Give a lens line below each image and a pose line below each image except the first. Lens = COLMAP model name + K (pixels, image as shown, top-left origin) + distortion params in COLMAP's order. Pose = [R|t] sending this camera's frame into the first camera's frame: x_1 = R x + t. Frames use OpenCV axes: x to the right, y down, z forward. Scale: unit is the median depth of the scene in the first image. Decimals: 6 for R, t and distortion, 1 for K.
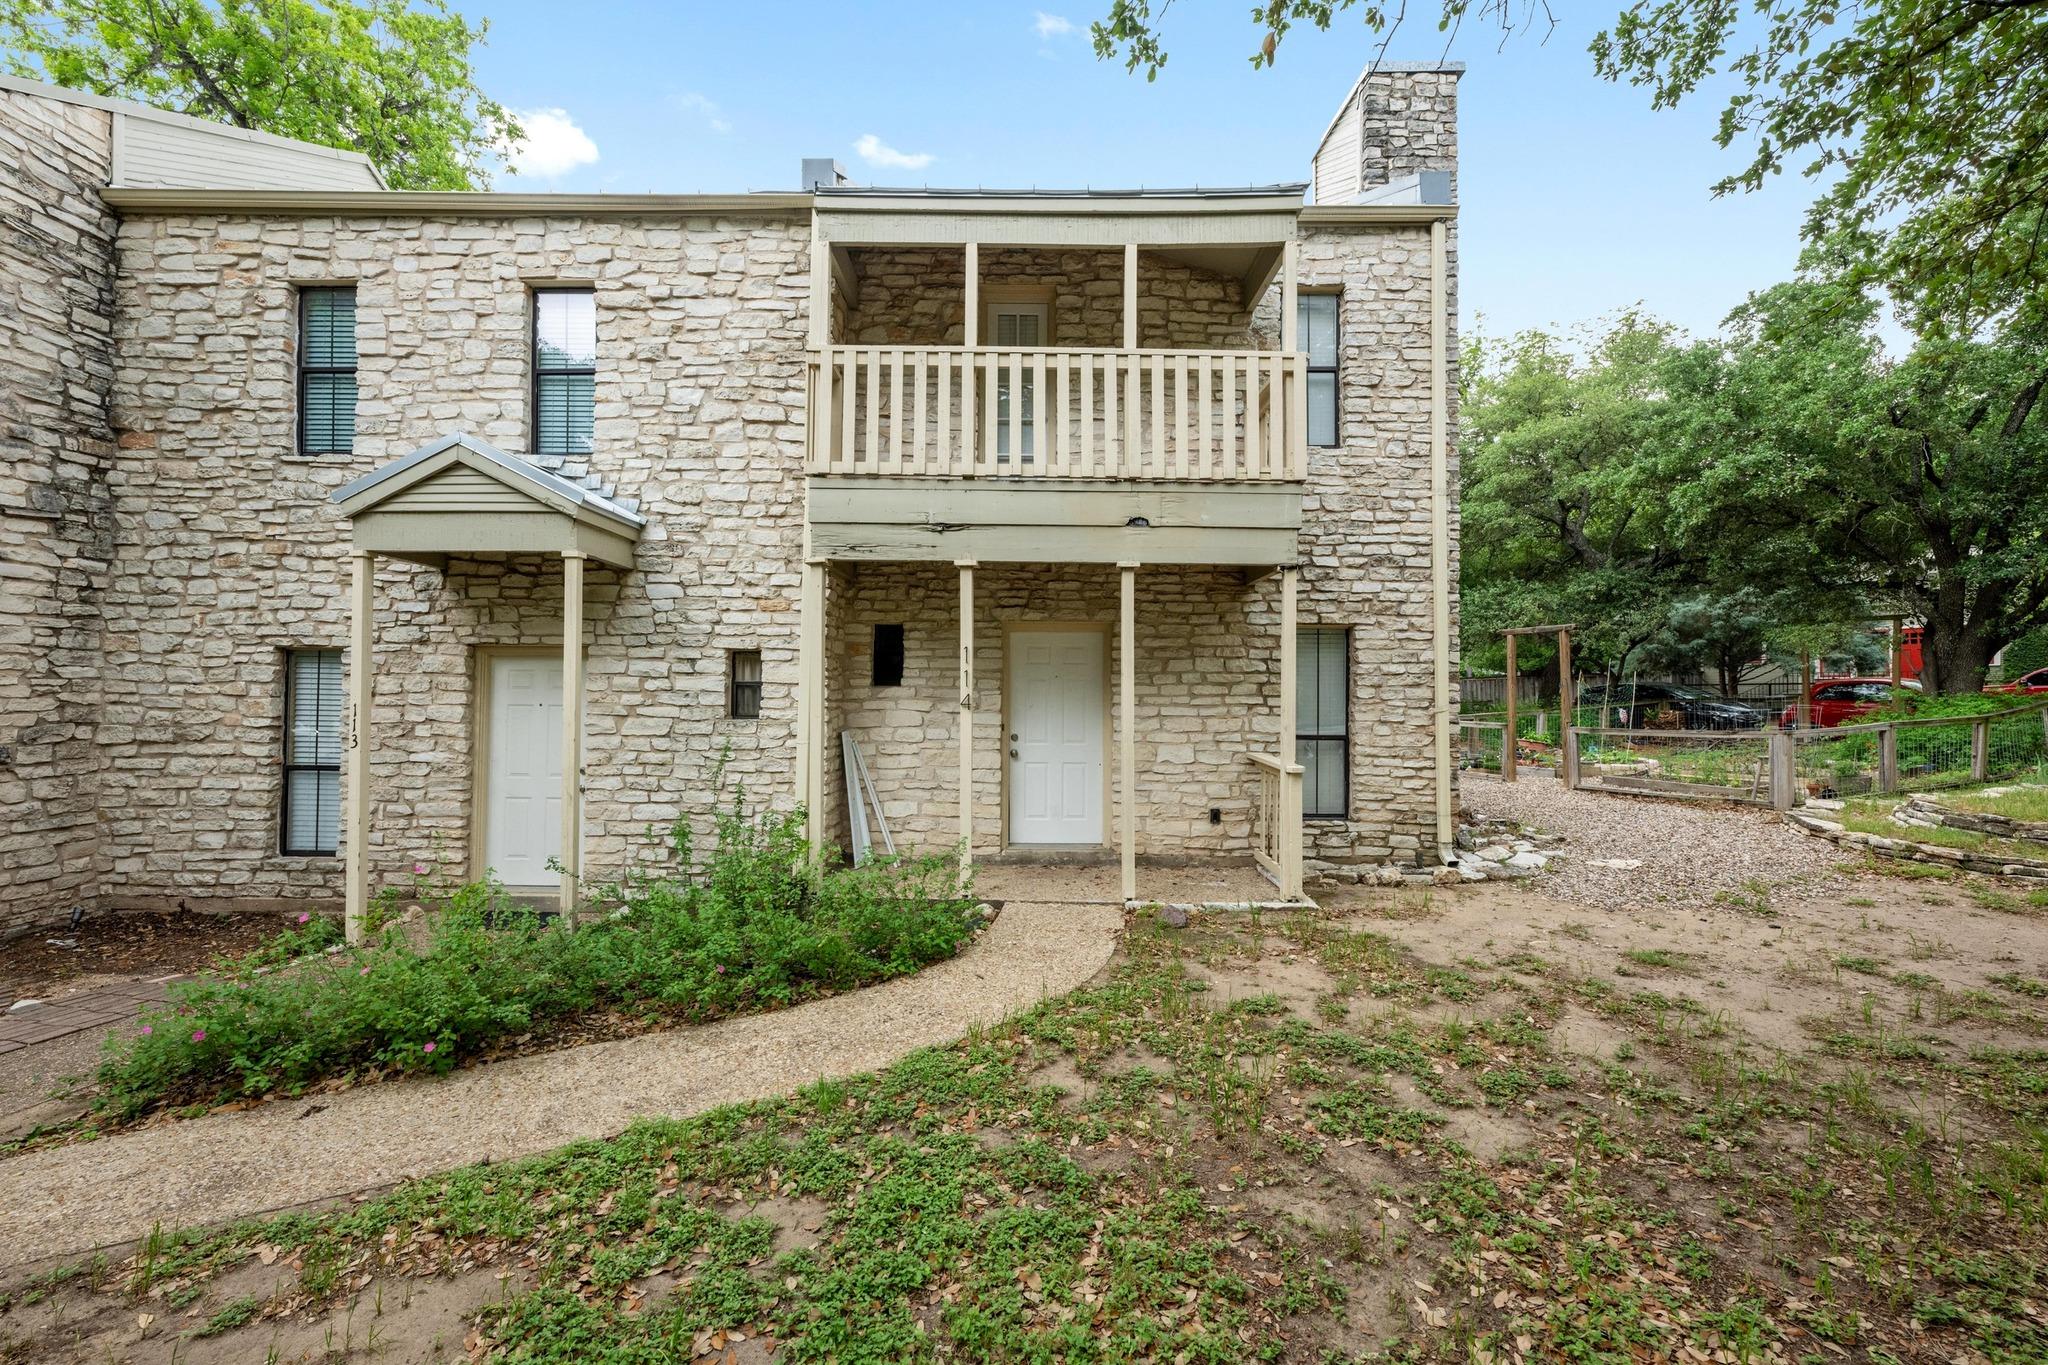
lens RADIAL K [[804.3, 0, 1025.1], [0, 804.3, 683.3], [0, 0, 1]] dist [-0.003589, 0.000143]
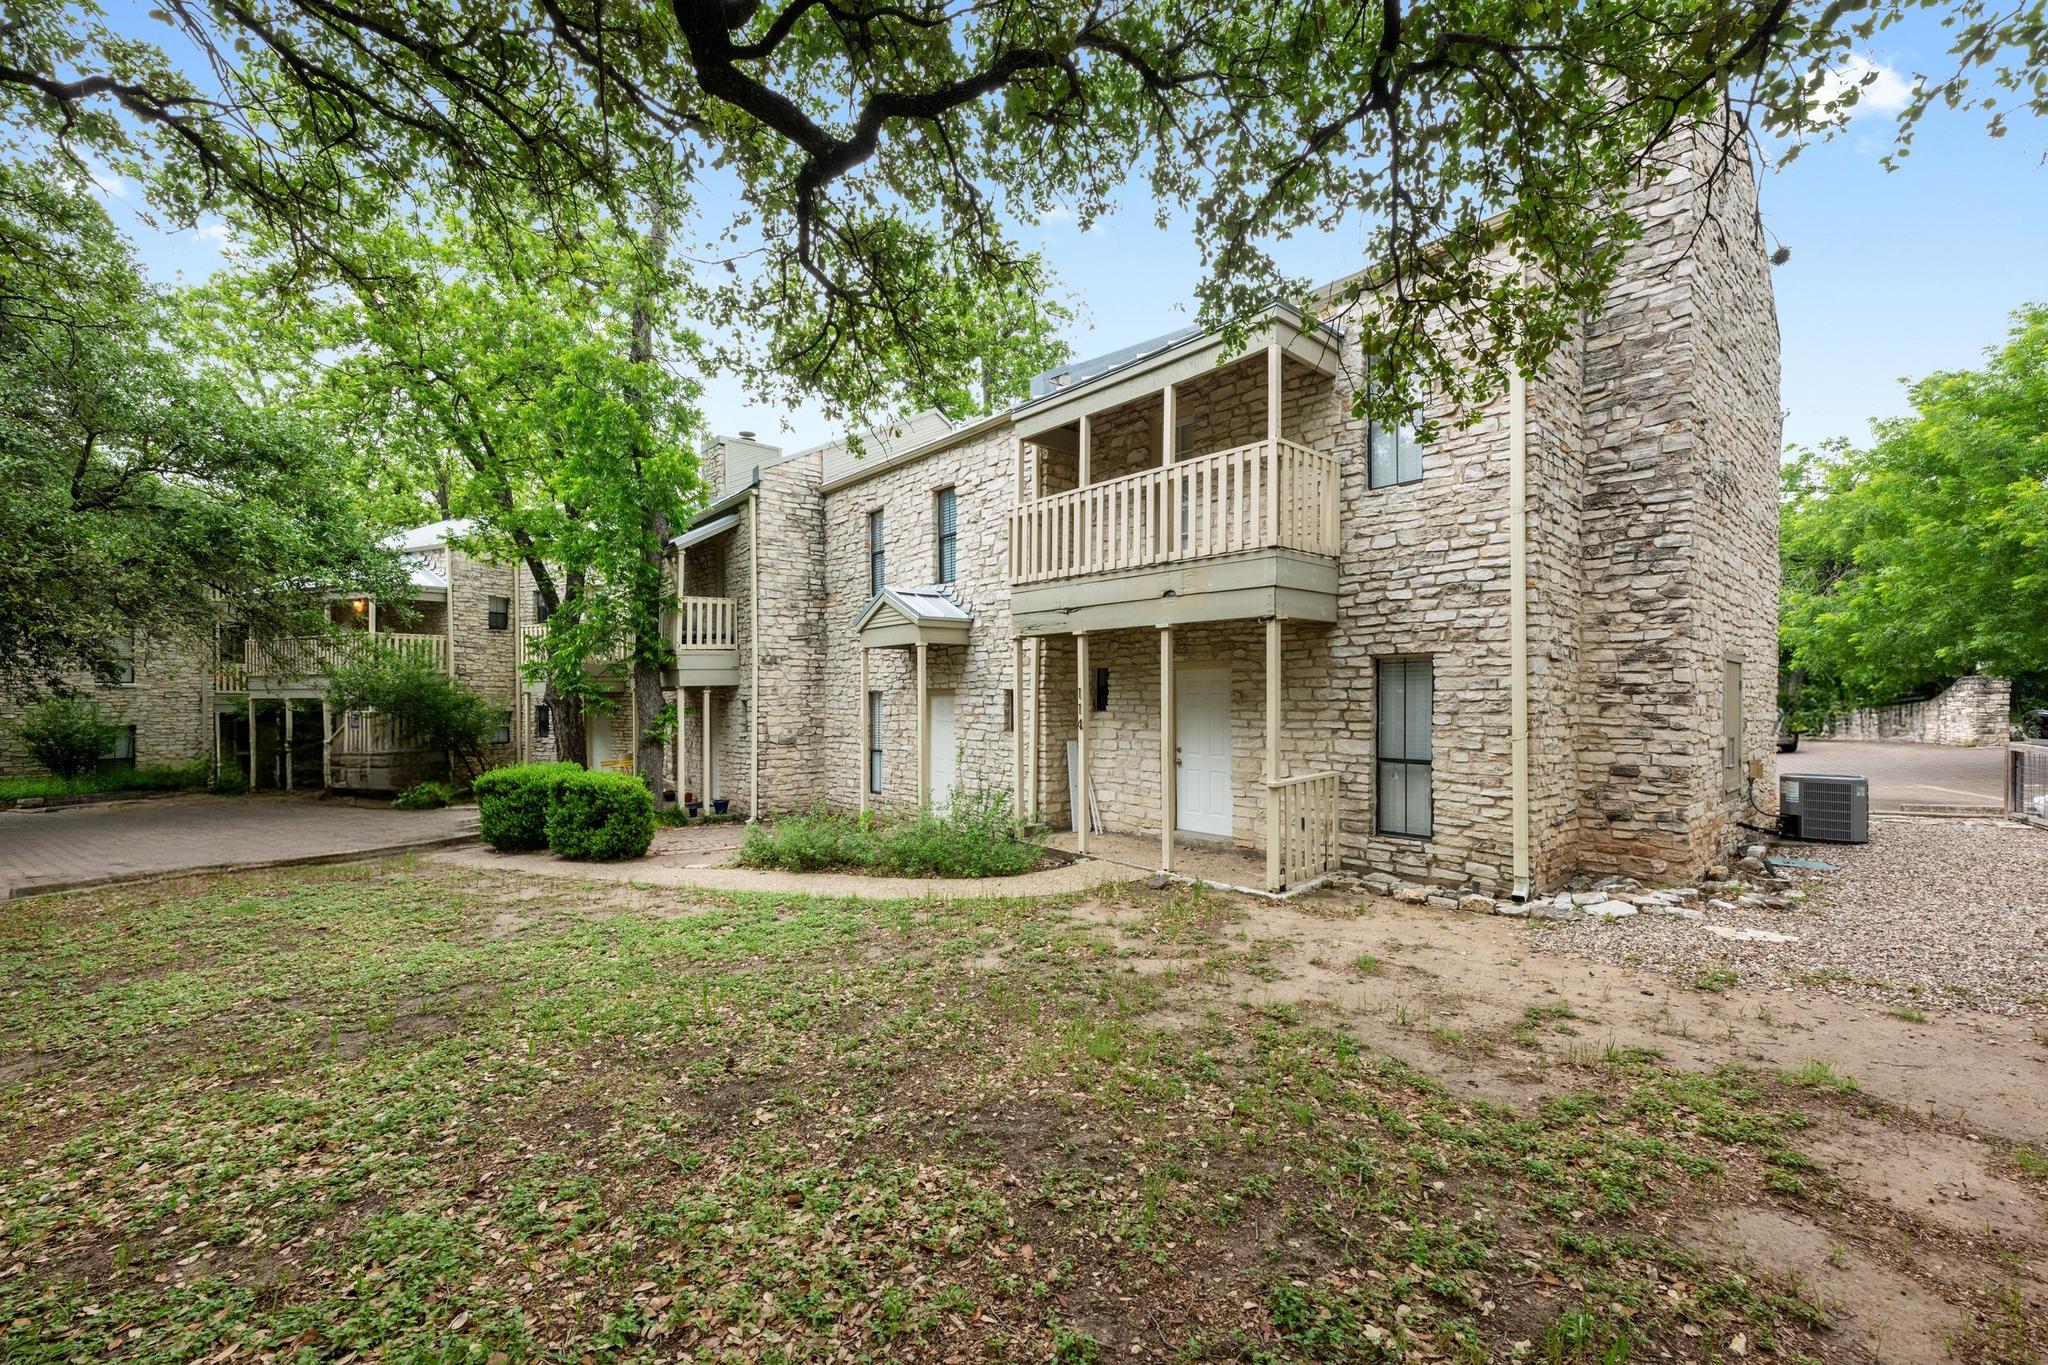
lens RADIAL K [[804.3, 0, 1025.1], [0, 804.3, 683.3], [0, 0, 1]] dist [-0.003589, 0.000143]
pose [[0.671931, -0.022360, -0.740276, 0.892178], [0.017808, 0.999743, -0.014033, -0.031186], [0.740399, -0.003754, 0.672157, -0.085130]]
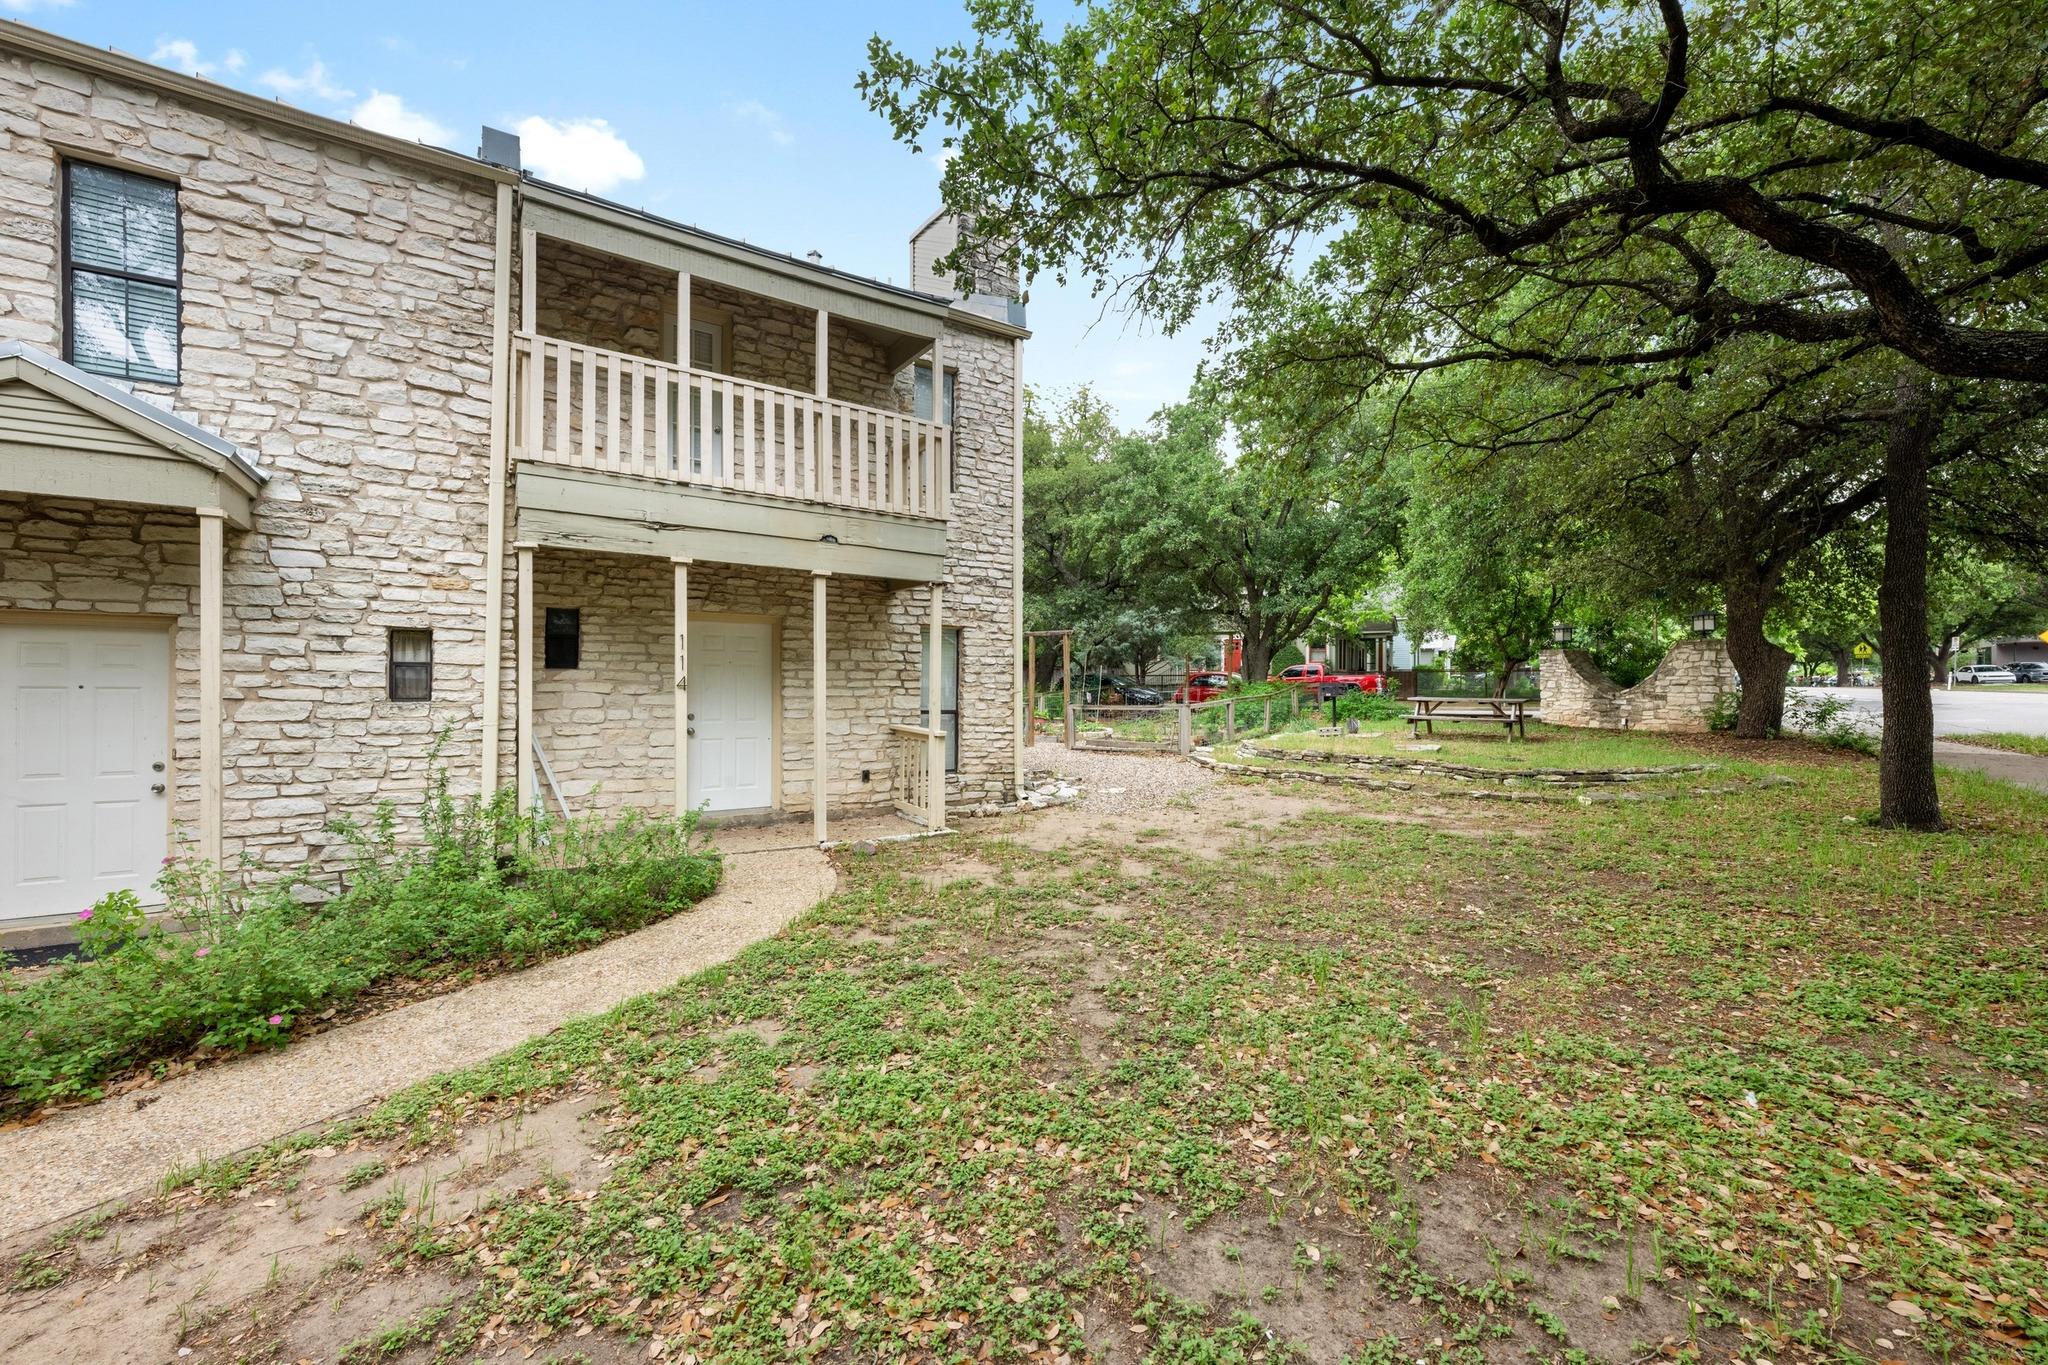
lens RADIAL K [[804.3, 0, 1025.1], [0, 804.3, 683.3], [0, 0, 1]] dist [-0.003589, 0.000143]
pose [[0.830225, 0.001989, 0.557425, -0.273263], [-0.010005, 0.999886, 0.011334, 0.005033], [-0.557338, -0.014987, 0.830150, -0.185591]]
